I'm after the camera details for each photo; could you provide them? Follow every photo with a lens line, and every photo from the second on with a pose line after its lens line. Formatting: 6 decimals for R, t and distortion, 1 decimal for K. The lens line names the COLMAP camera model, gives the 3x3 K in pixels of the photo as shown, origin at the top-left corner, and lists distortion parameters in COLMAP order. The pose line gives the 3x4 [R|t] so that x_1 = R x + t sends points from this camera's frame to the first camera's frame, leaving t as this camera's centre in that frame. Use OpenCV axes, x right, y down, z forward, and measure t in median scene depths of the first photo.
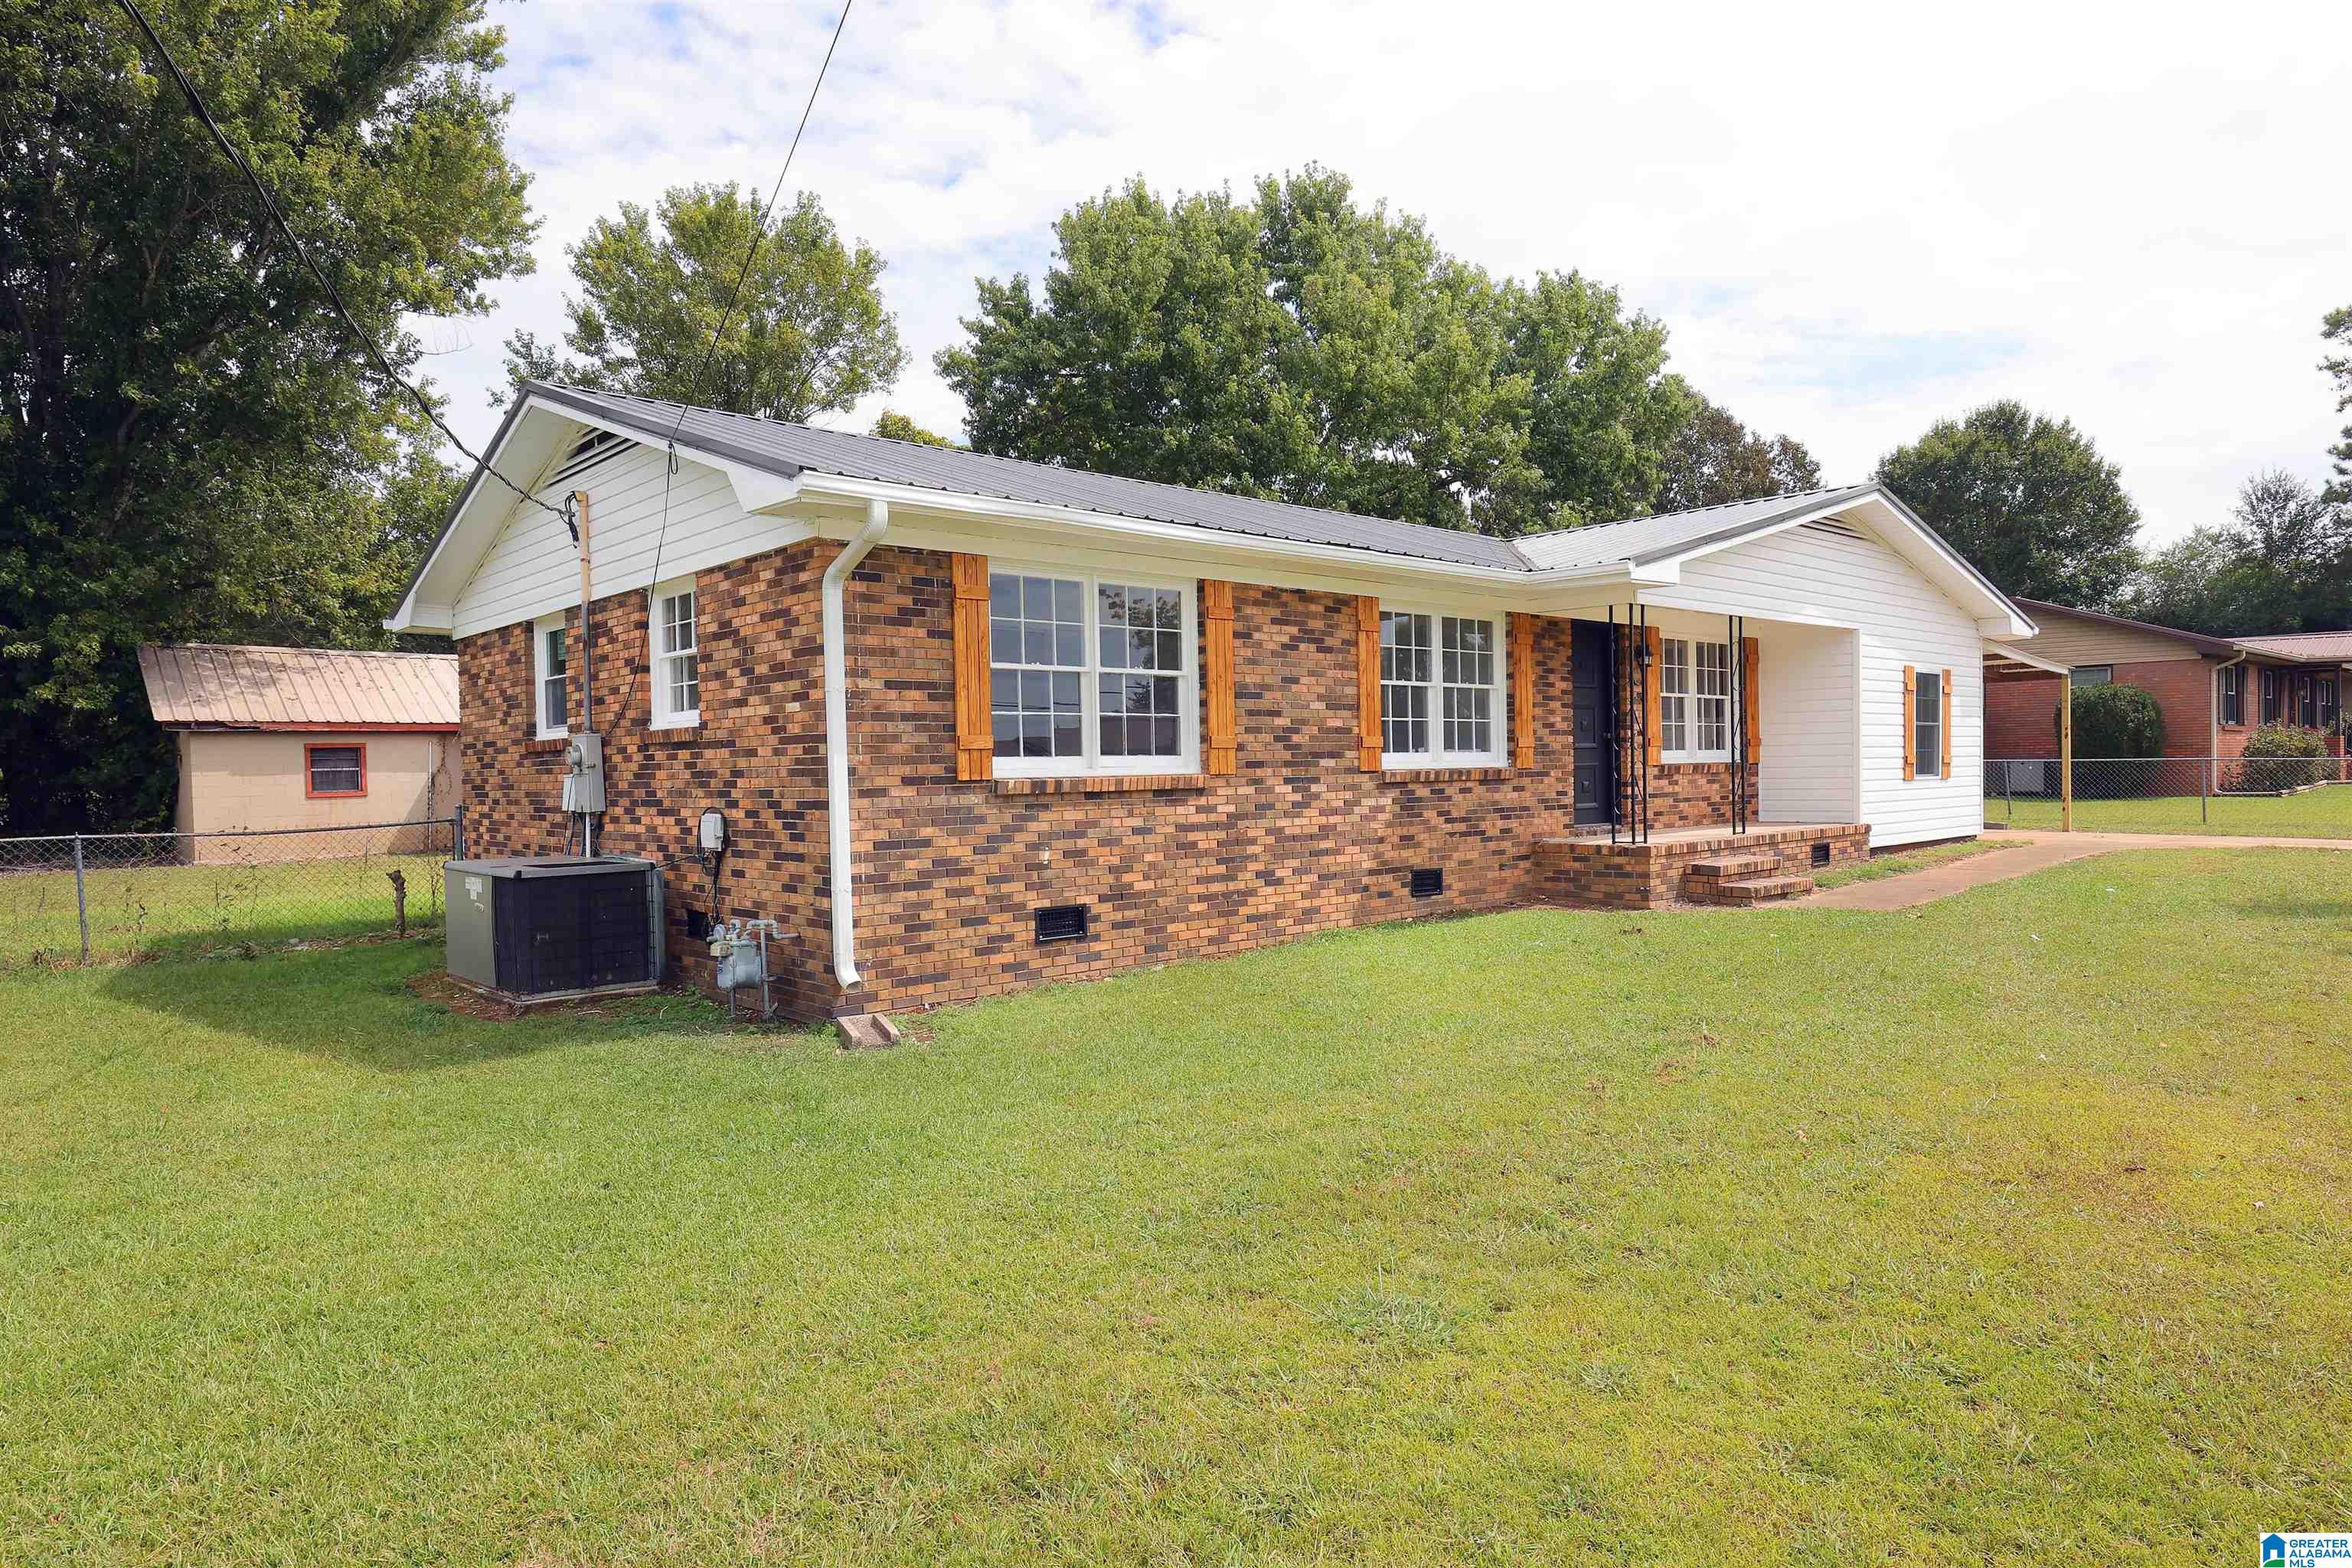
lens RADIAL K [[1415.9, 0, 1177.4], [0, 1415.9, 787.1], [0, 0, 1]] dist [-0.001057, 0.000626]
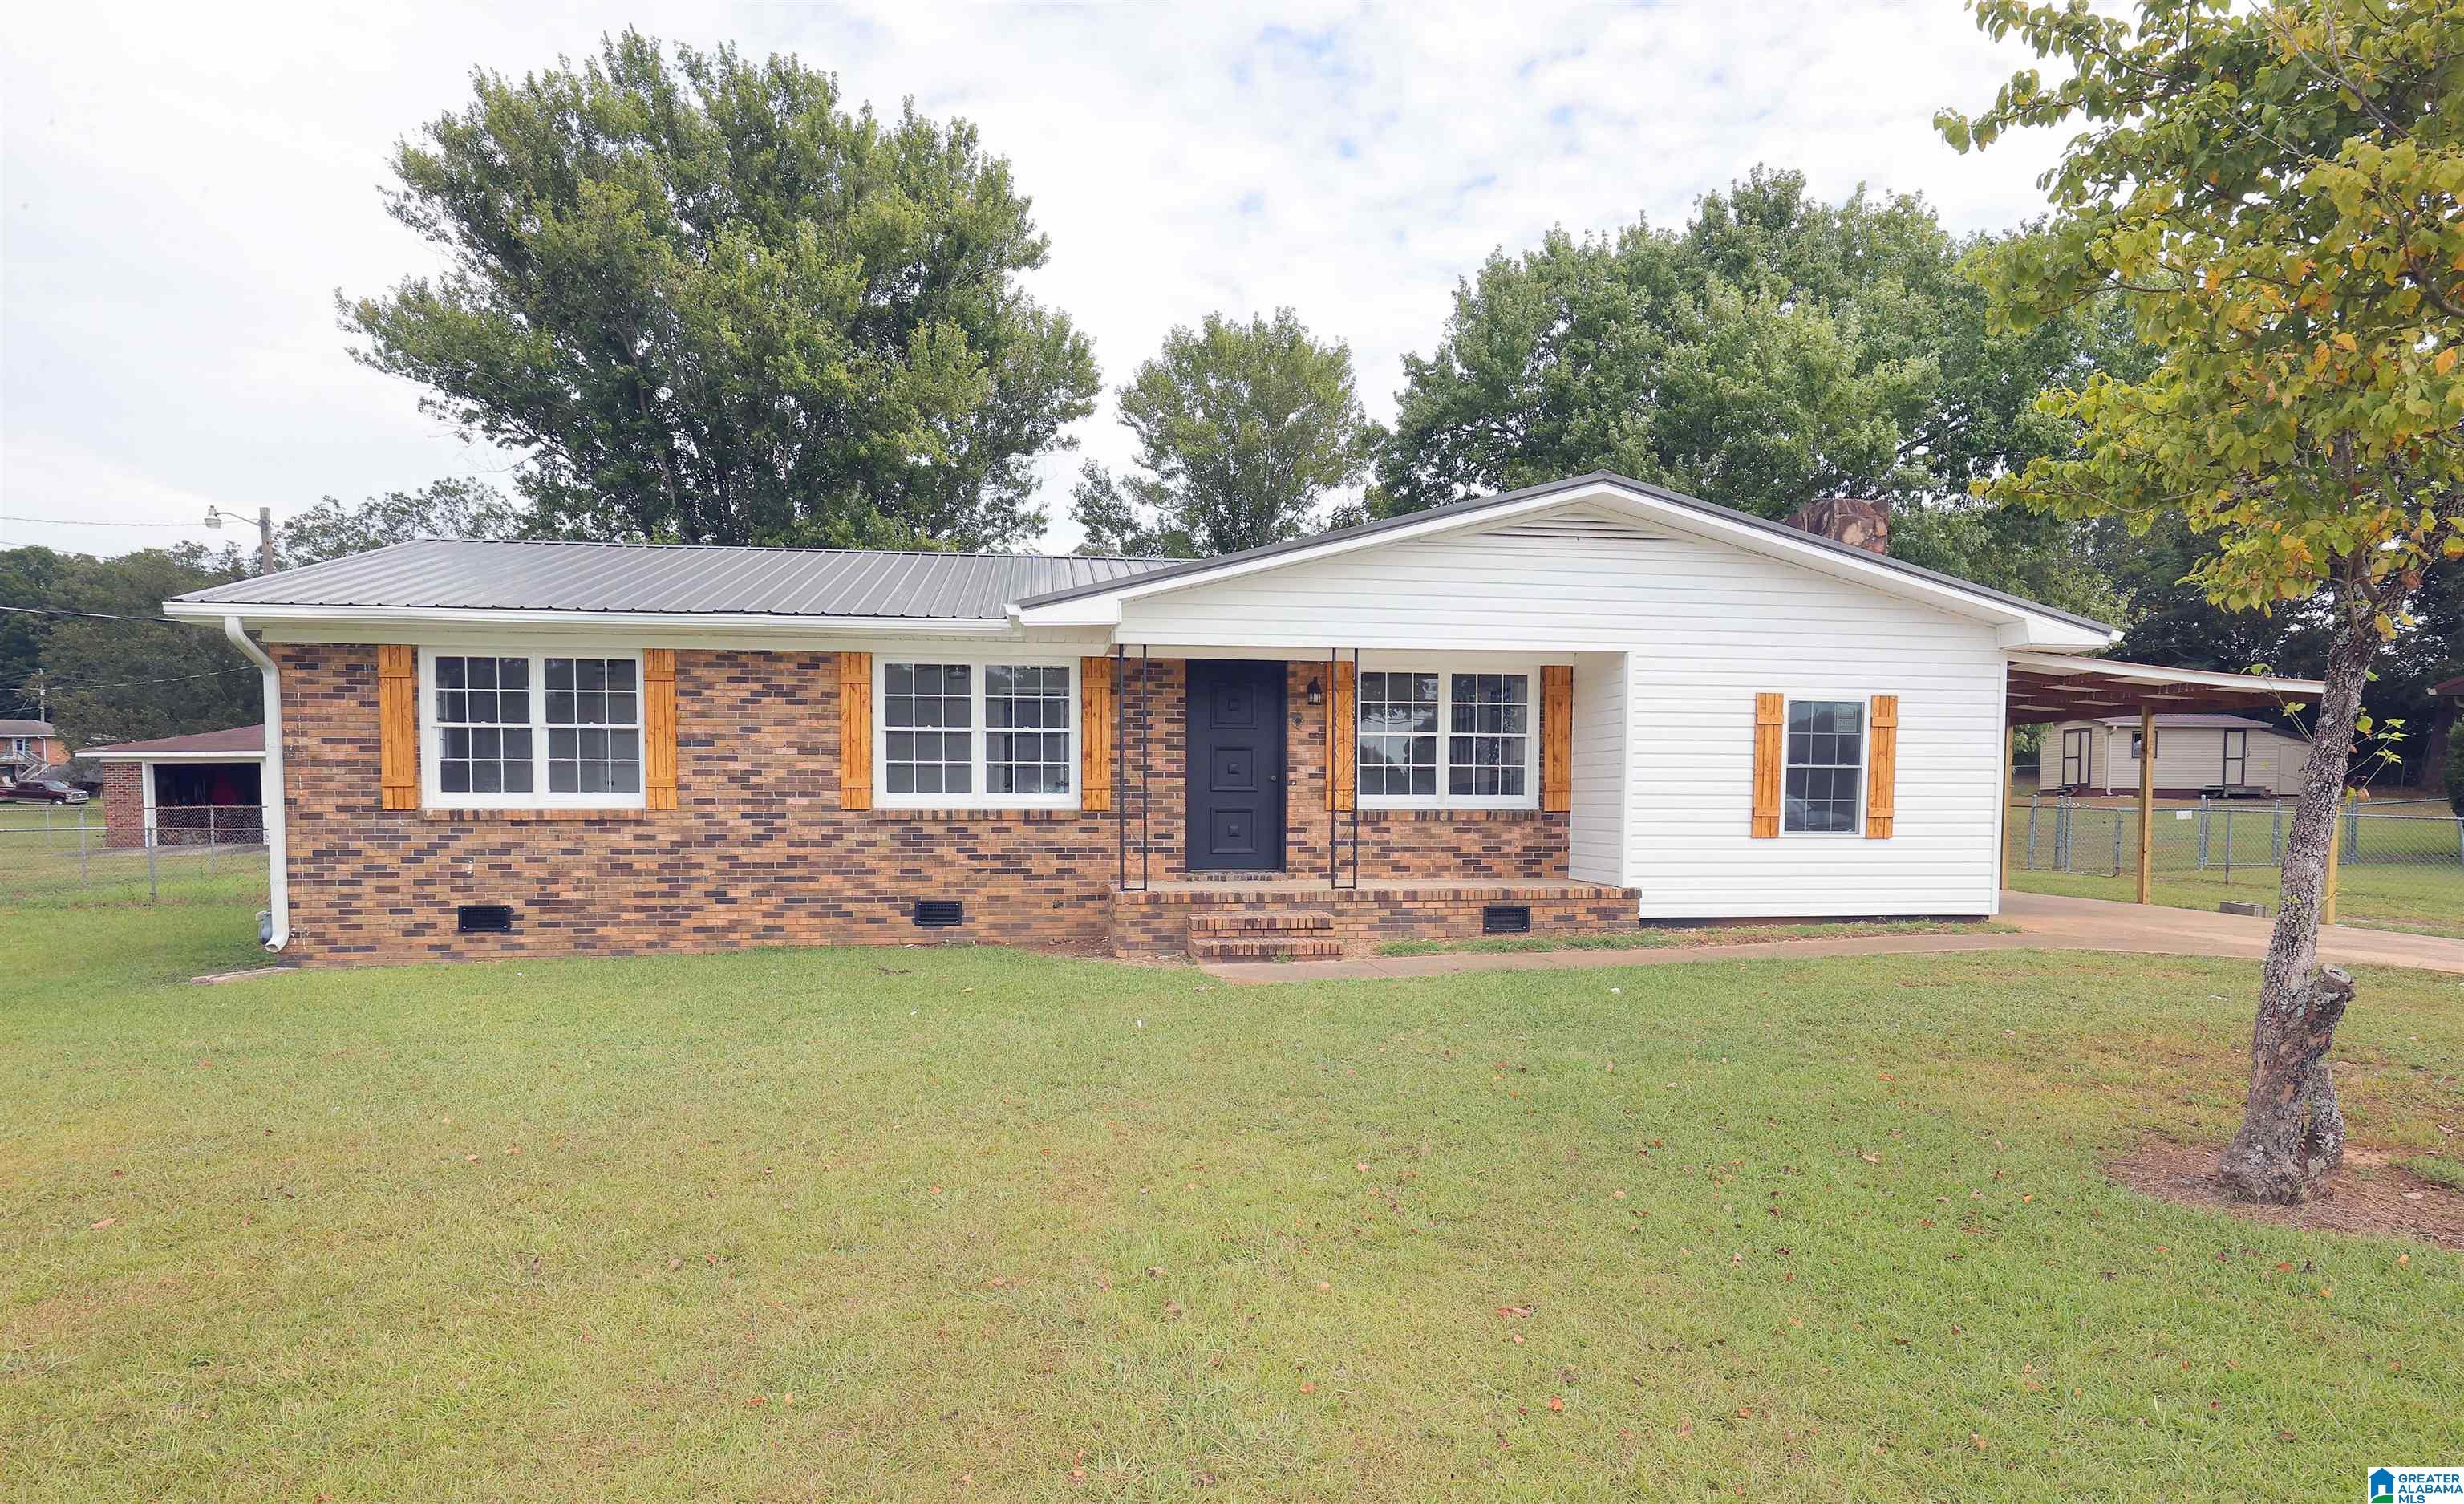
lens RADIAL K [[1231.6, 0, 1256.4], [0, 1231.6, 843.8], [0, 0, 1]] dist [-0.009932, 0.000348]
pose [[0.823843, 0.042050, -0.565256, 1.015626], [-0.024580, 0.998957, 0.038488, -0.031303], [0.566284, -0.017814, 0.824018, 0.407336]]
